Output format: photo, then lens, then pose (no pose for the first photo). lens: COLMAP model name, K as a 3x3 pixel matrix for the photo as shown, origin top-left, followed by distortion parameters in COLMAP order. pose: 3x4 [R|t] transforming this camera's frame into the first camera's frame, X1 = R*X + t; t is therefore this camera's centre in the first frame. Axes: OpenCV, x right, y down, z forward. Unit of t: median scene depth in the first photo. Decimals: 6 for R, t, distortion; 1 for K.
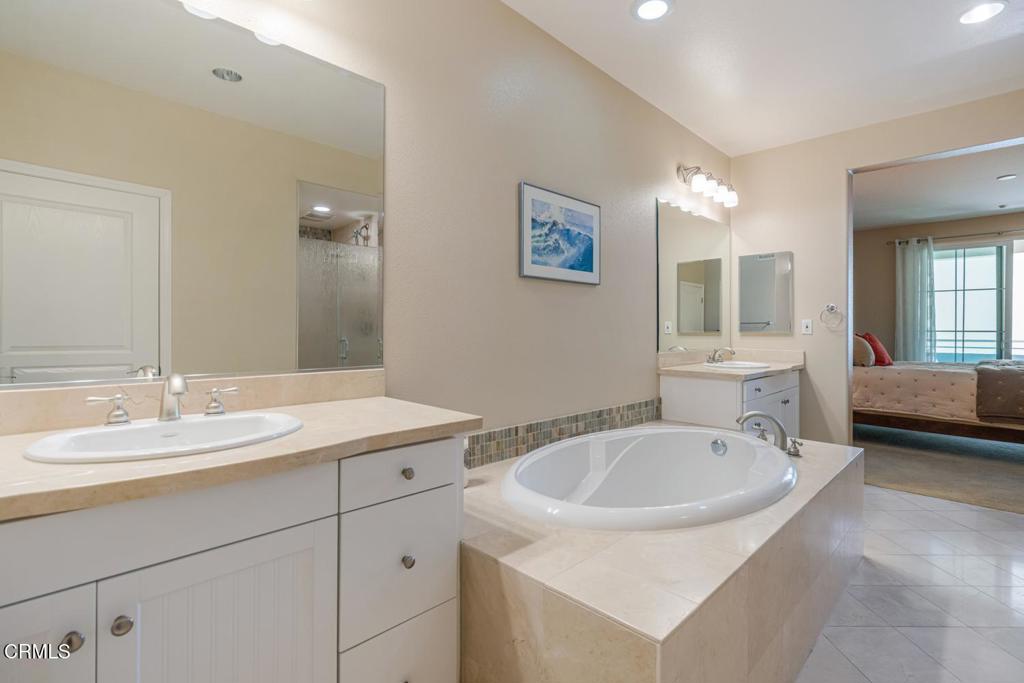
lens RADIAL K [[470.9, 0, 516.0], [0, 470.9, 331.8], [0, 0, 1]] dist [-0.009591, 0.001372]
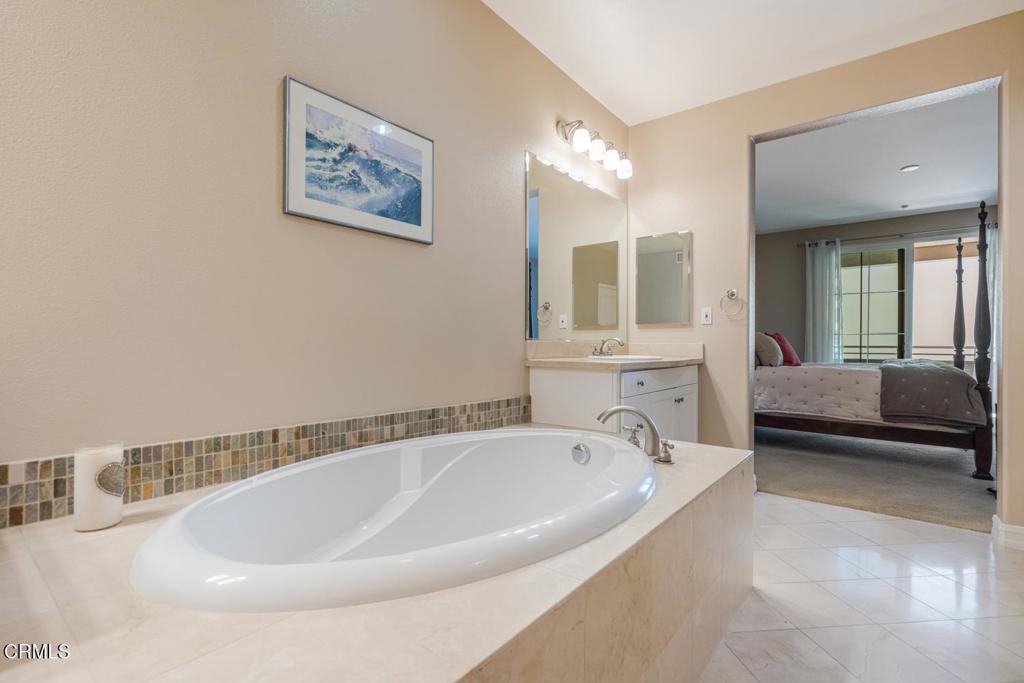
lens RADIAL K [[470.9, 0, 513.6], [0, 470.9, 344.9], [0, 0, 1]] dist [-0.009591, 0.001372]
pose [[0.993342, 0.003913, 0.115137, 0.229982], [-0.003873, 0.999992, -0.000568, 0.065980], [-0.115138, 0.000118, 0.993350, 0.238569]]
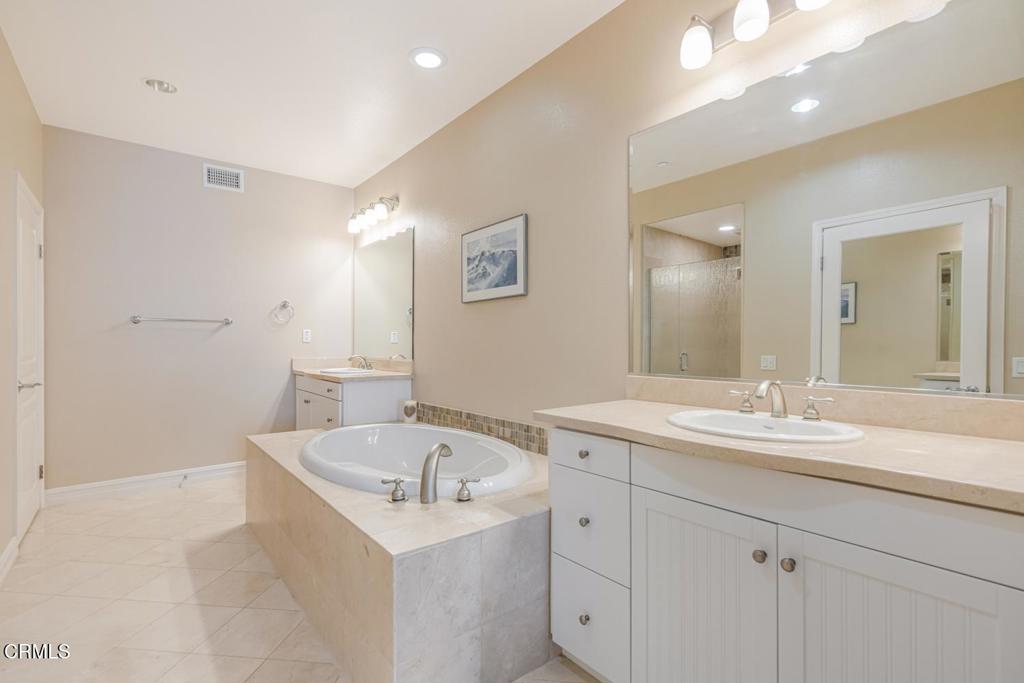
lens RADIAL K [[470.9, 0, 521.1], [0, 470.9, 351.1], [0, 0, 1]] dist [-0.009591, 0.001372]
pose [[-0.094078, 0.015974, -0.995437, 1.185238], [0.003415, 0.999871, 0.015722, 0.000609], [0.995559, -0.001920, -0.094121, 1.125684]]
